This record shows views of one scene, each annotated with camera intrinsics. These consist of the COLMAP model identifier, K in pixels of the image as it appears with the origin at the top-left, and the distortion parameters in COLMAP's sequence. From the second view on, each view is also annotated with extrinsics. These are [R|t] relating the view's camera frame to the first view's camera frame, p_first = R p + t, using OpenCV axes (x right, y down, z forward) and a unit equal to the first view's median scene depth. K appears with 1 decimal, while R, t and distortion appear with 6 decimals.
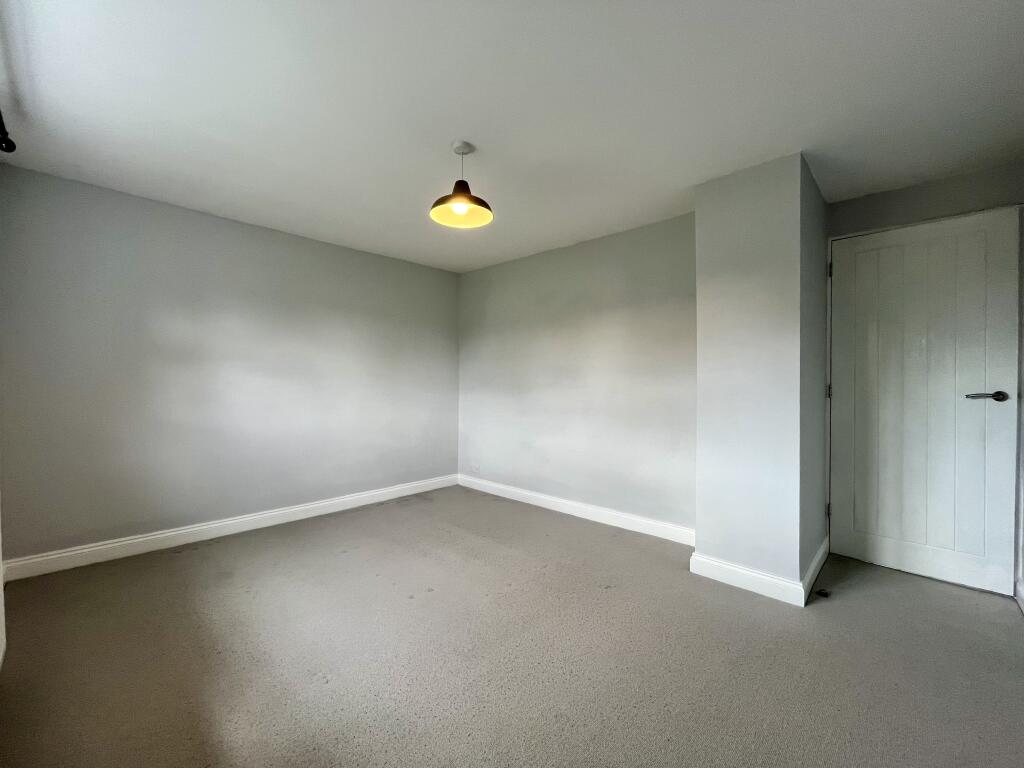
lens RADIAL K [[420.4, 0, 510.0], [0, 420.4, 384.9], [0, 0, 1]] dist [-0.001243, -0.000102]
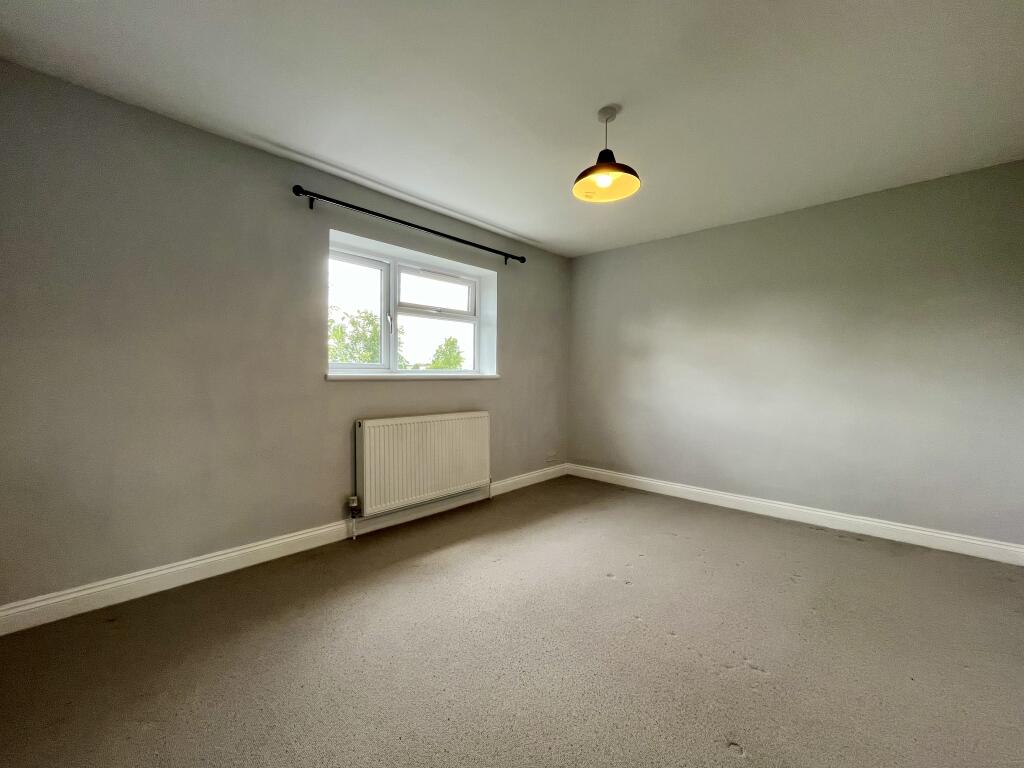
lens RADIAL K [[420.4, 0, 510.0], [0, 420.4, 384.9], [0, 0, 1]] dist [-0.001243, -0.000102]
pose [[0.046862, 0.020246, -0.998696, 0.600981], [-0.024468, 0.999518, 0.019114, 0.023935], [0.998602, 0.023540, 0.047335, 0.538387]]
